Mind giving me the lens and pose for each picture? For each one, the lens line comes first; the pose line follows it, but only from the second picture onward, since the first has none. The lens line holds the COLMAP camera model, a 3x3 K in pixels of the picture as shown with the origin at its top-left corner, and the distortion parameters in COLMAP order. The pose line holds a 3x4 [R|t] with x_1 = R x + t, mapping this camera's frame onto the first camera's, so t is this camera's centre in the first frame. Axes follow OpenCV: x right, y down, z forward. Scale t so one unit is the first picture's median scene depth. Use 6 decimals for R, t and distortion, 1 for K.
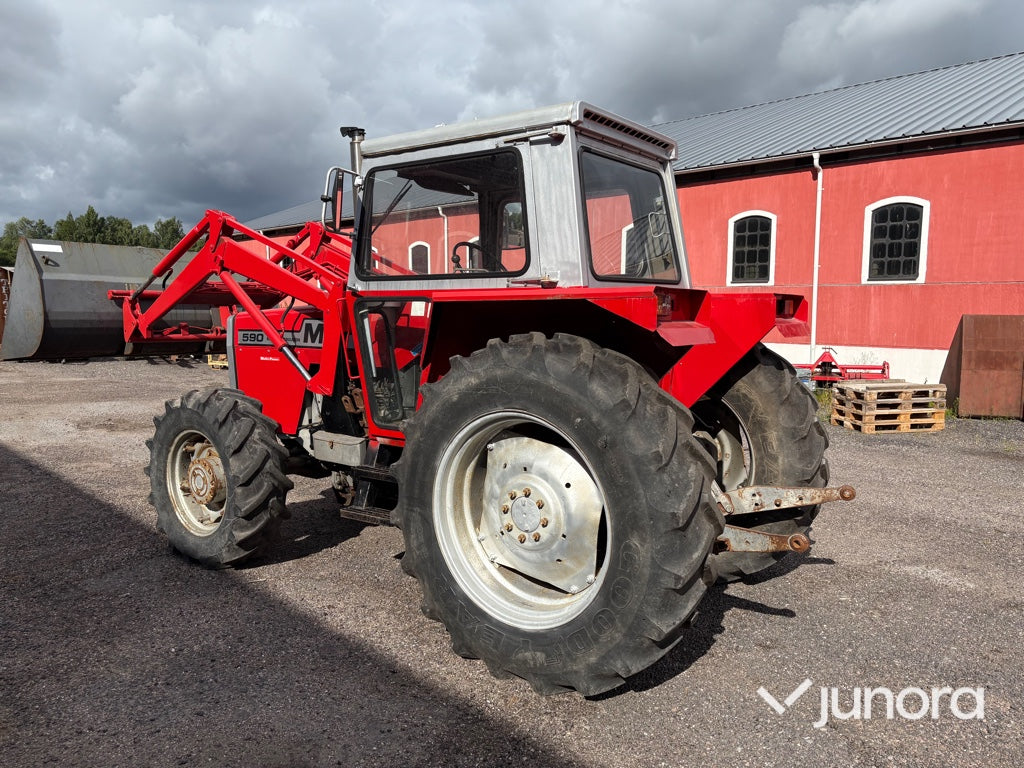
lens RADIAL K [[769.3, 0, 534.3], [0, 769.3, 383.0], [0, 0, 1]] dist [0.027031, -0.003224]
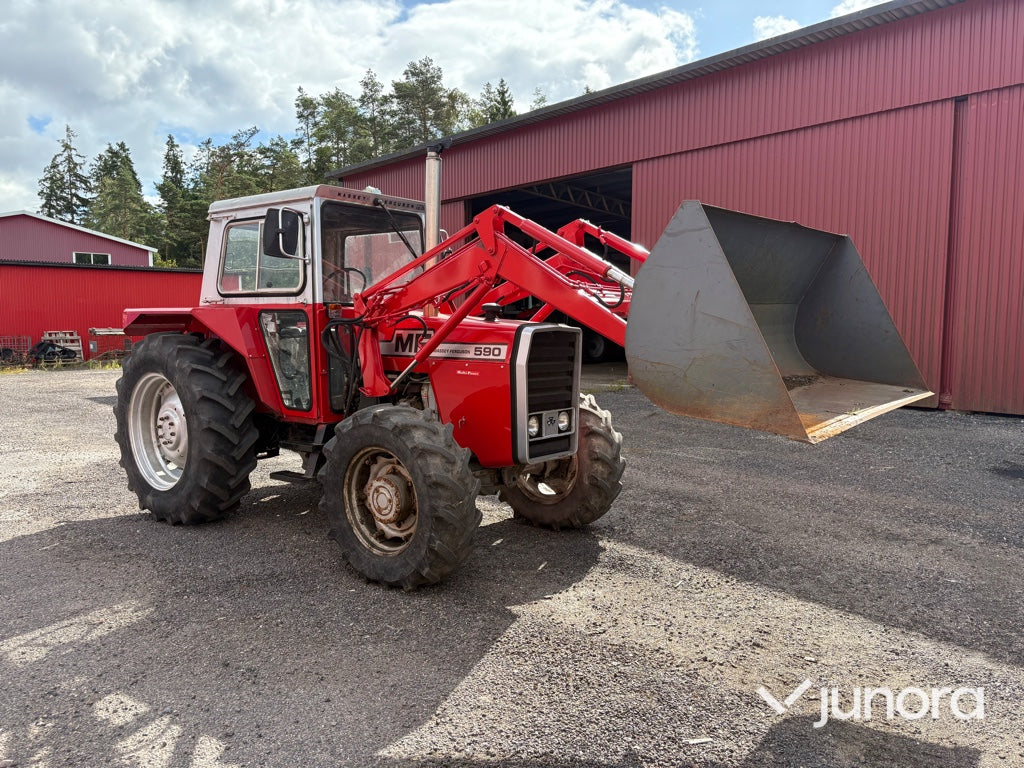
lens RADIAL K [[764.6, 0, 512.3], [0, 764.6, 388.6], [0, 0, 1]] dist [0.014747, -0.006820]
pose [[-0.997111, -0.017186, 0.073993, -0.449846], [-0.003343, 0.983055, 0.183280, -0.187840], [-0.075889, 0.182503, -0.980272, 1.945797]]
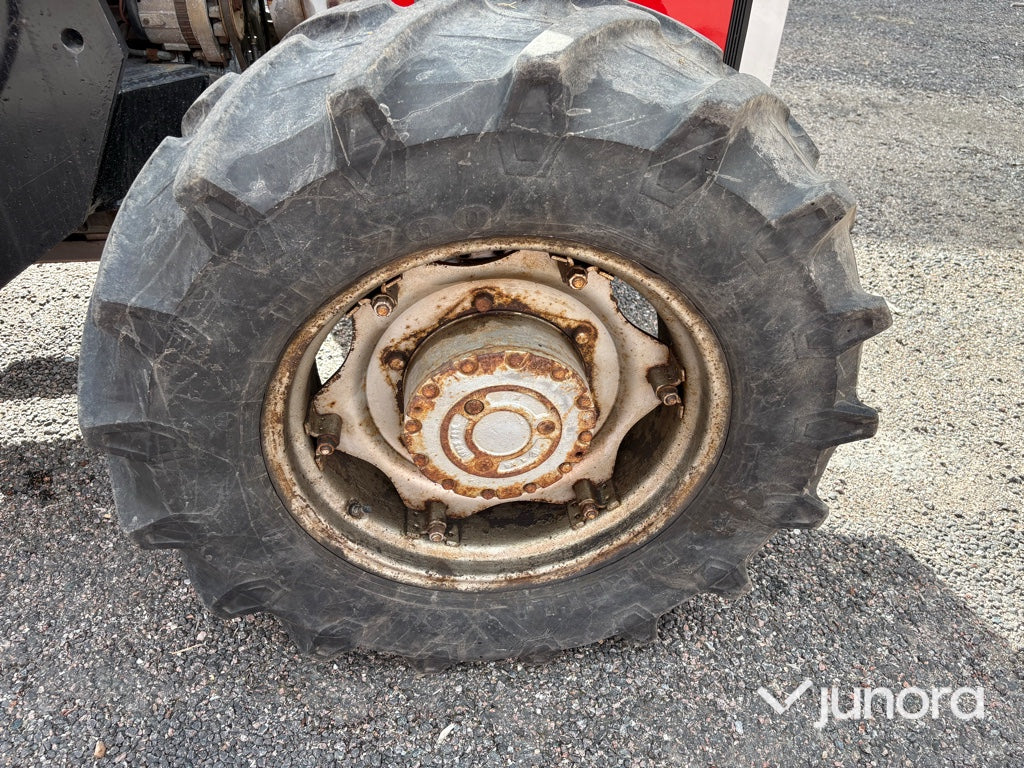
lens RADIAL K [[764.6, 0, 512.3], [0, 764.6, 388.6], [0, 0, 1]] dist [0.014747, -0.006820]
pose [[-0.756121, 0.377615, -0.534498, -0.154336], [-0.082165, 0.755495, 0.649982, -0.061957], [0.649253, 0.535382, -0.540219, 1.288139]]
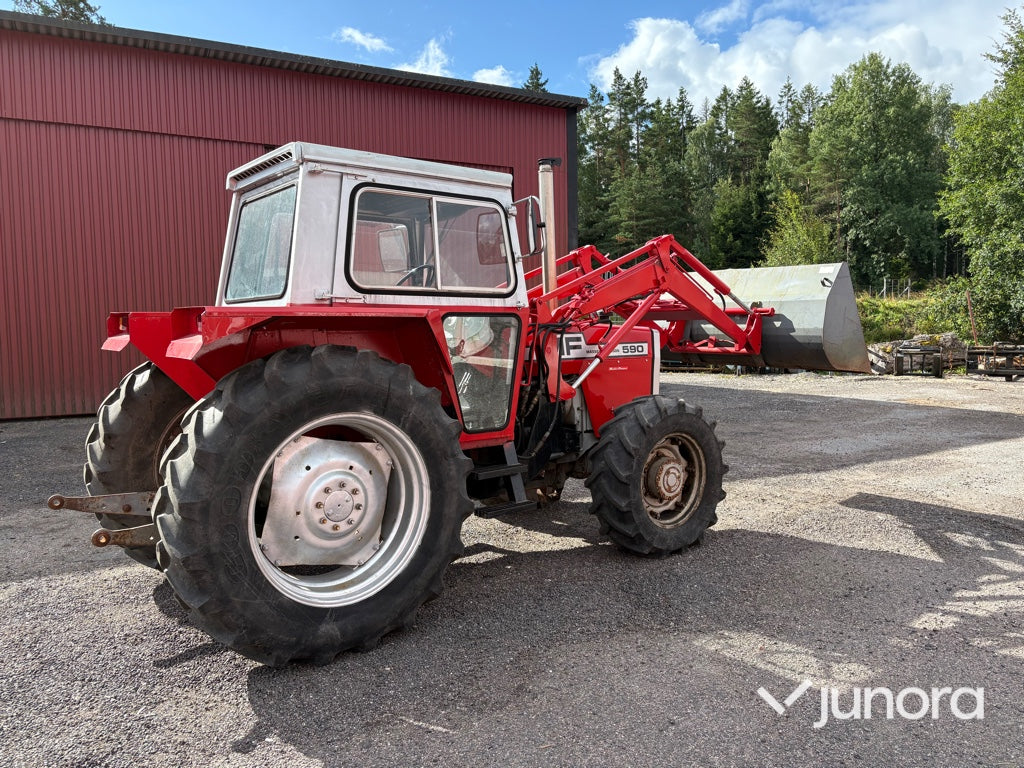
lens RADIAL K [[784.7, 0, 516.3], [0, 784.7, 383.5], [0, 0, 1]] dist [0.044274, -0.004414]
pose [[-0.297794, 0.067320, -0.952253, 0.708606], [-0.084997, 0.991679, 0.096688, -0.115713], [0.950839, 0.109731, -0.289594, 1.268954]]
